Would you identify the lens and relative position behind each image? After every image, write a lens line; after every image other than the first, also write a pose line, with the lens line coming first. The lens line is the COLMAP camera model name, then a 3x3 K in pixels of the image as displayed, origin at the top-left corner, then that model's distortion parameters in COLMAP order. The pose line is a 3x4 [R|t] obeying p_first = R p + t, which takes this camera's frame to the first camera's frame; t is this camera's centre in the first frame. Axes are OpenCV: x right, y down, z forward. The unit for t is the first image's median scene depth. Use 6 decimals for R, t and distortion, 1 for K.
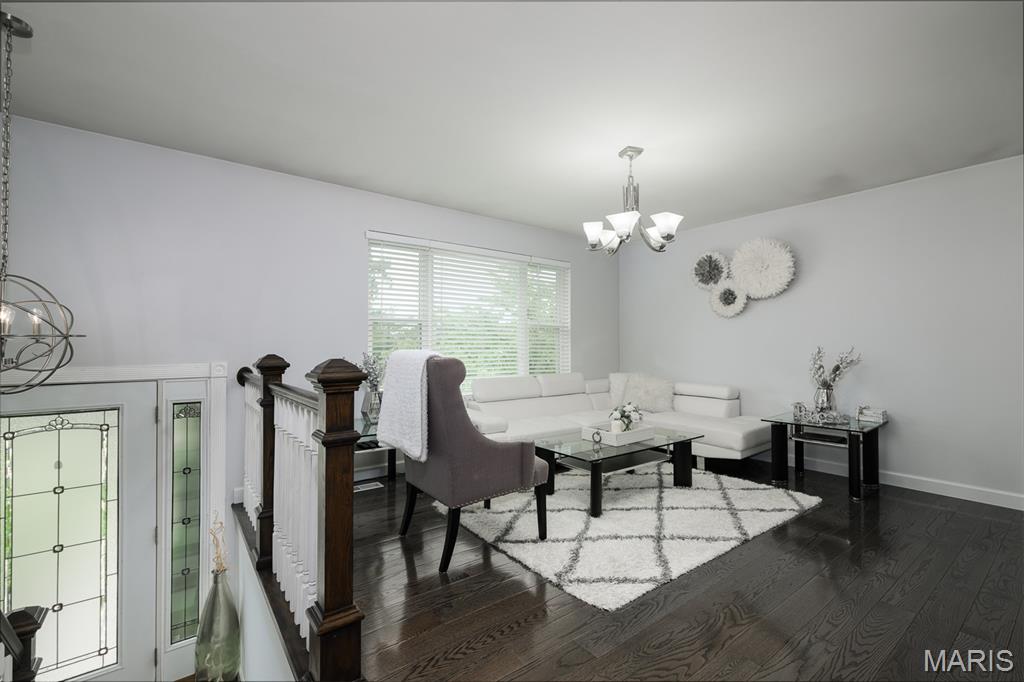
lens RADIAL K [[456.9, 0, 512.0], [0, 456.9, 341.0], [0, 0, 1]] dist [0.001902, 0.000401]
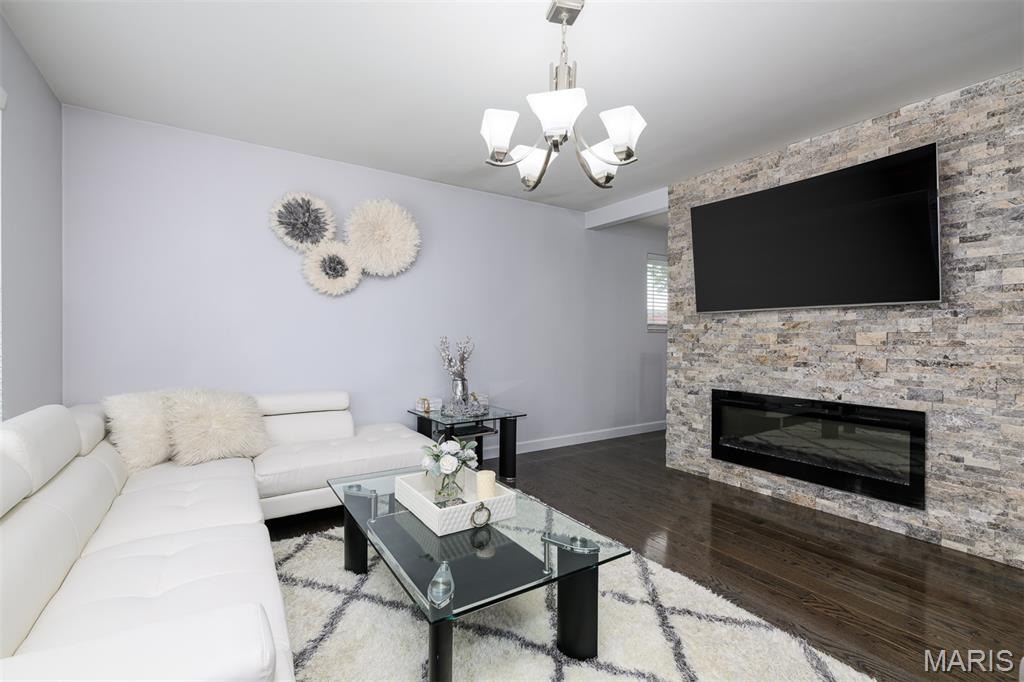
lens RADIAL K [[456.9, 0, 512.0], [0, 456.9, 341.0], [0, 0, 1]] dist [0.001902, 0.000401]
pose [[0.075543, -0.002426, 0.997140, -0.311984], [-0.014624, 0.999887, 0.003541, 0.018837], [-0.997035, -0.014850, 0.075499, 0.944107]]
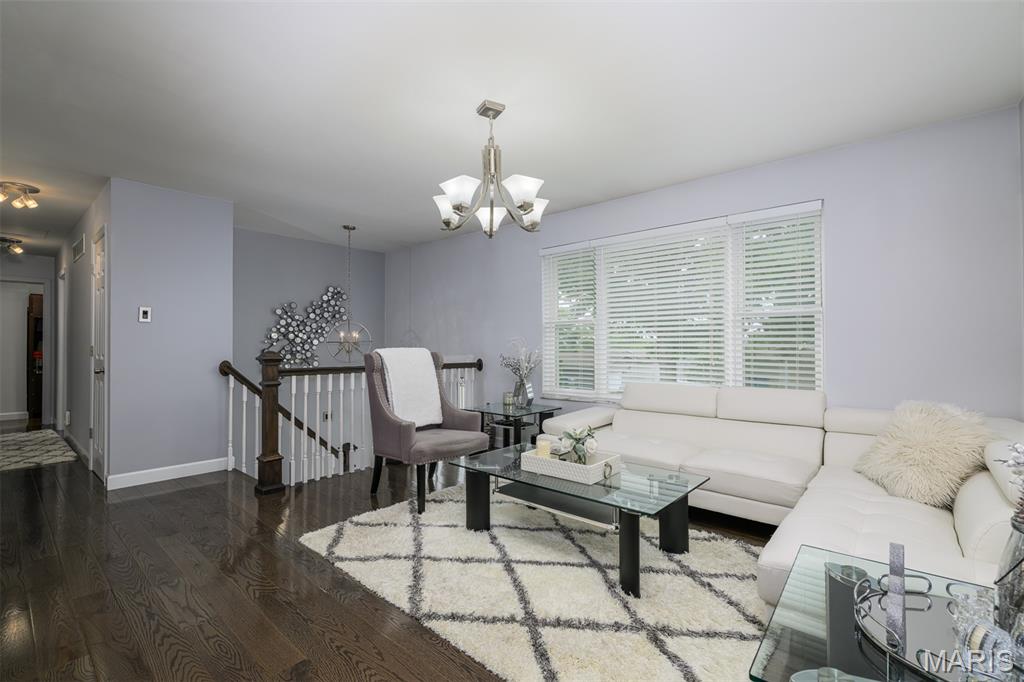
lens RADIAL K [[456.9, 0, 512.0], [0, 456.9, 341.0], [0, 0, 1]] dist [0.001902, 0.000401]
pose [[0.188838, -0.004785, -0.981997, 0.994813], [0.004412, 0.999982, -0.004024, 0.009423], [0.981998, -0.003573, 0.188856, 0.816736]]
